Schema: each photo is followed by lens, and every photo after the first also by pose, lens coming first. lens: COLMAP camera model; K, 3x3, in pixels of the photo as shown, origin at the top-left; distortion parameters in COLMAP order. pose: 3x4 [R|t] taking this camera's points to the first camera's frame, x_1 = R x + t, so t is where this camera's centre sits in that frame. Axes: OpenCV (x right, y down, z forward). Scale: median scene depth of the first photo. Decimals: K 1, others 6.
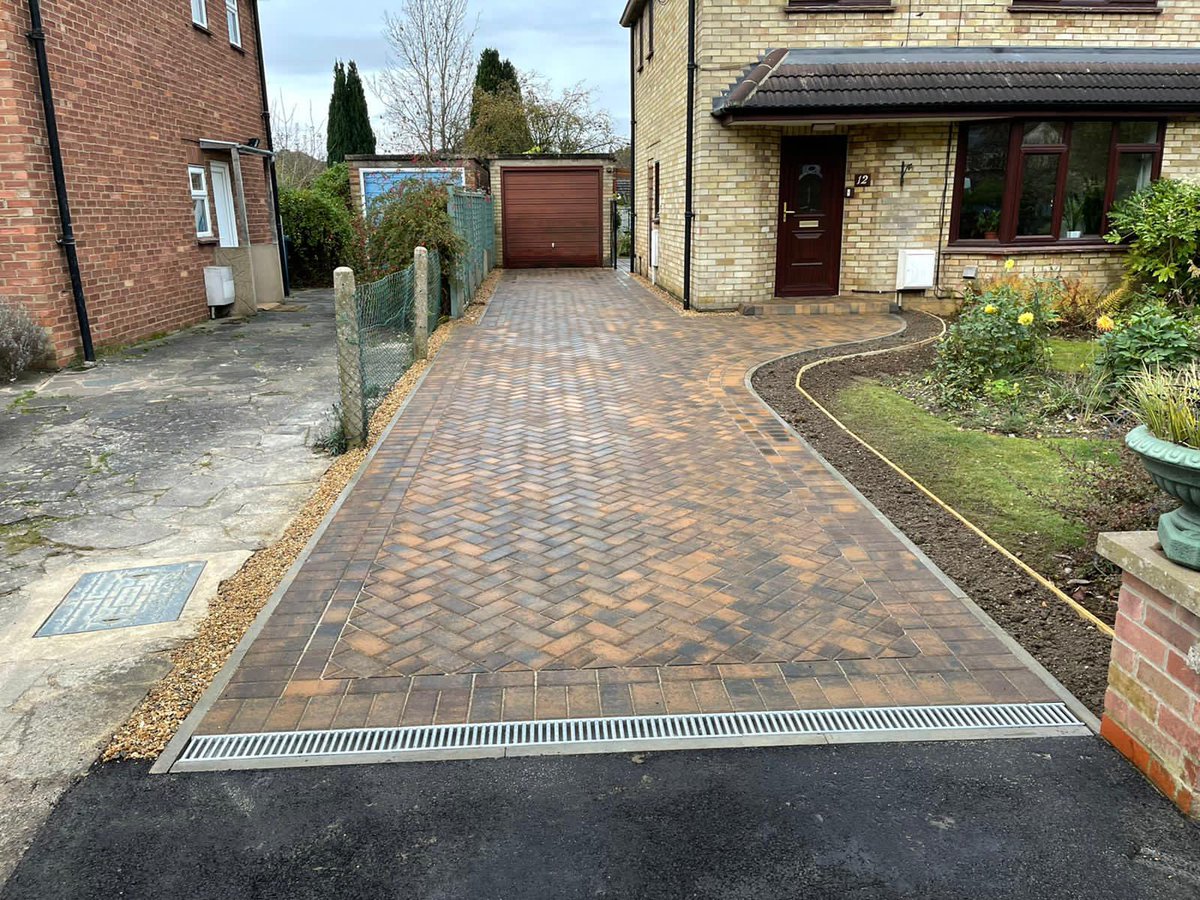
lens RADIAL K [[911.8, 0, 600.0], [0, 911.8, 450.0], [0, 0, 1]] dist [0.065124, -0.078452]
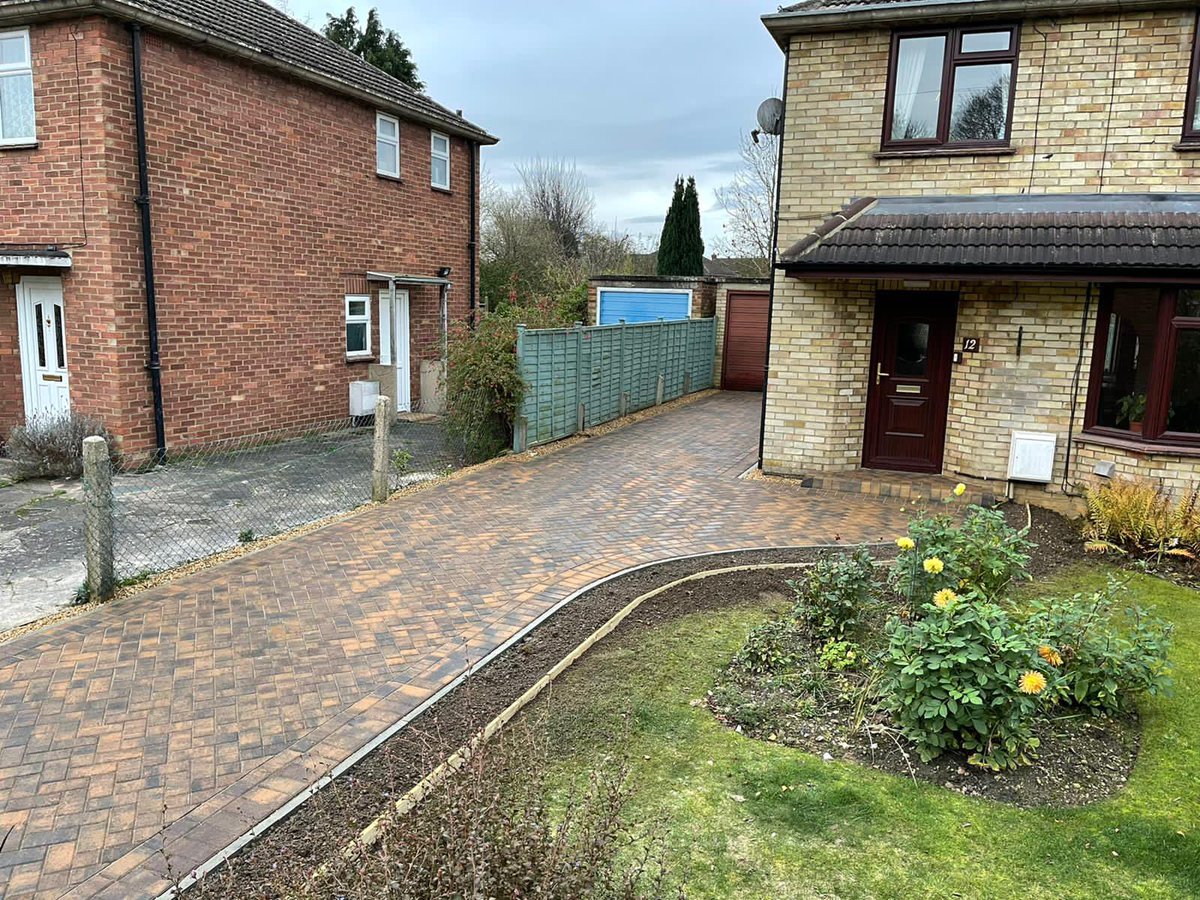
lens RADIAL K [[911.8, 0, 600.0], [0, 911.8, 450.0], [0, 0, 1]] dist [0.065124, -0.078452]
pose [[0.905396, 0.111017, -0.409797, 0.337431], [-0.149637, 0.986713, -0.063295, -0.096287], [0.397325, 0.118628, 0.909978, 0.115283]]
